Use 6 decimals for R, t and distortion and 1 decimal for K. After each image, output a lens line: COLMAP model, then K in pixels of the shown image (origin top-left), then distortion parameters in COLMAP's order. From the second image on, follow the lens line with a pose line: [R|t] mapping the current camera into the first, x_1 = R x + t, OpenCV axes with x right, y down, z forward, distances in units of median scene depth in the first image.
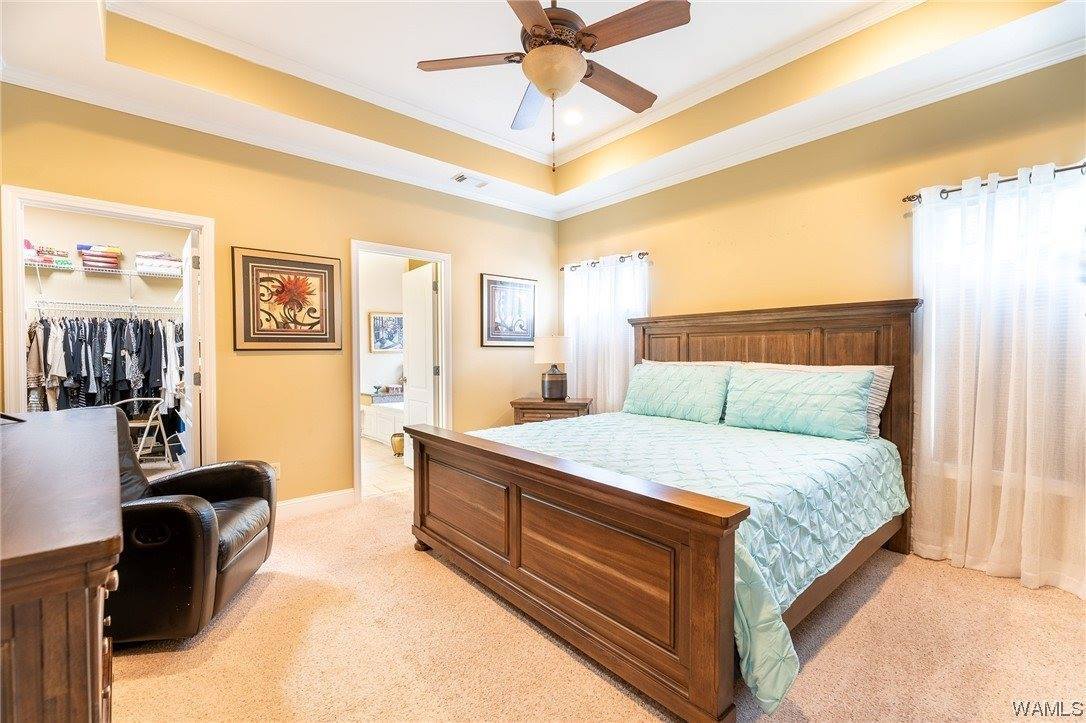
lens RADIAL K [[465.6, 0, 543.9], [0, 465.6, 360.0], [0, 0, 1]] dist [0.002499, 0.000241]
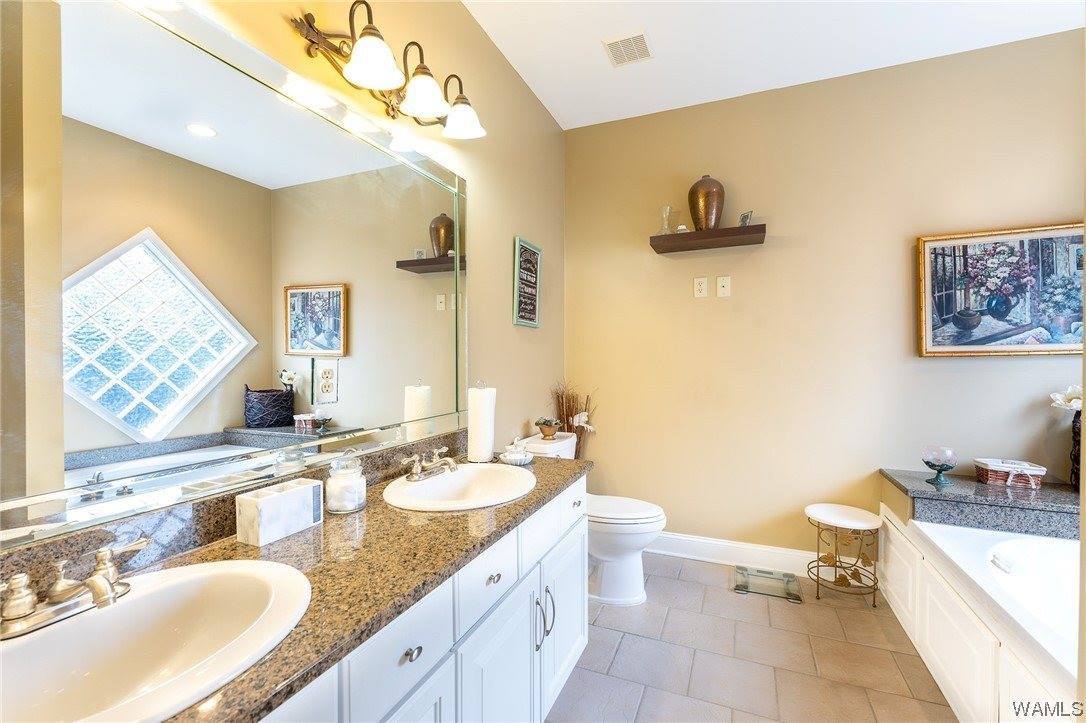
lens RADIAL K [[465.6, 0, 540.9], [0, 465.6, 359.9], [0, 0, 1]] dist [0.002499, 0.000241]
pose [[0.434228, 0.013992, -0.900694, -0.370150], [-0.016810, 0.999831, 0.007428, -0.021001], [0.900646, 0.011915, 0.434390, 1.210032]]
